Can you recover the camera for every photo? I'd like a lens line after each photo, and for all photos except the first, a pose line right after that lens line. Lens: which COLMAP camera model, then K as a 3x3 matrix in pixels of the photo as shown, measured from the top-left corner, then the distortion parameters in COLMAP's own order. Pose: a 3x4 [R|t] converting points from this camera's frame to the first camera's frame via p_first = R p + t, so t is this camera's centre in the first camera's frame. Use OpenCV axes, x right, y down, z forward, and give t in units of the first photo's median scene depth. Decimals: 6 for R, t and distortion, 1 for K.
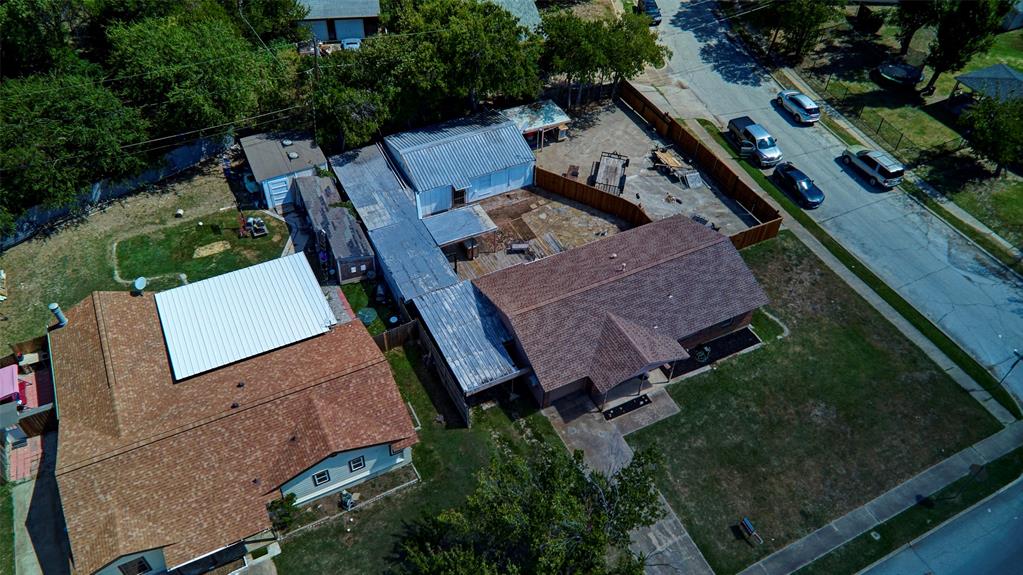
lens RADIAL K [[818.4, 0, 511.5], [0, 818.4, 287.5], [0, 0, 1]] dist [0.008843, -0.000002]
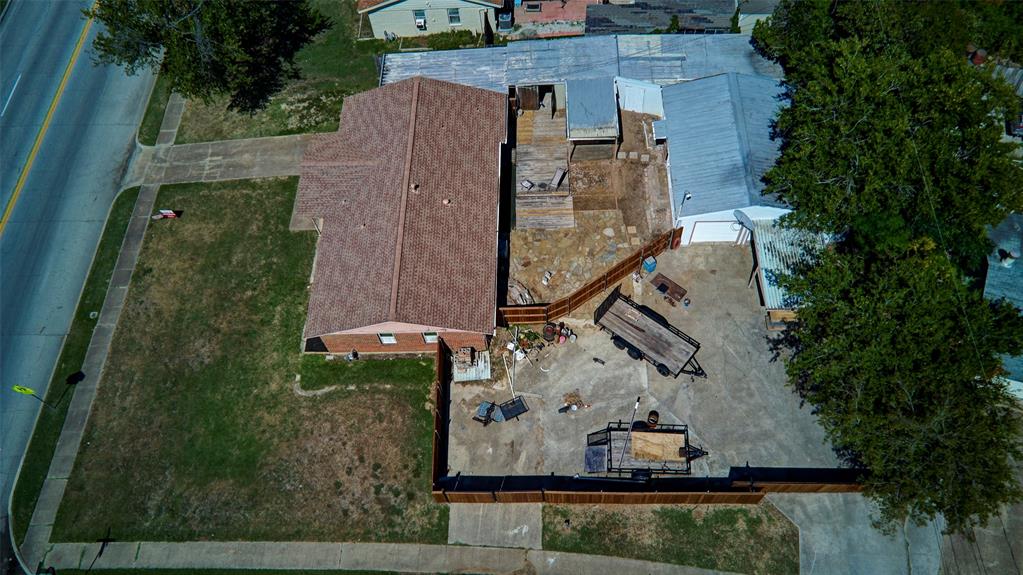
lens RADIAL K [[818.4, 0, 511.5], [0, 818.4, 287.5], [0, 0, 1]] dist [0.008843, -0.000002]
pose [[-0.496661, 0.732211, -0.466042, 0.575433], [-0.557551, 0.142359, 0.817845, -0.787772], [0.665181, 0.666034, 0.337540, 0.870272]]
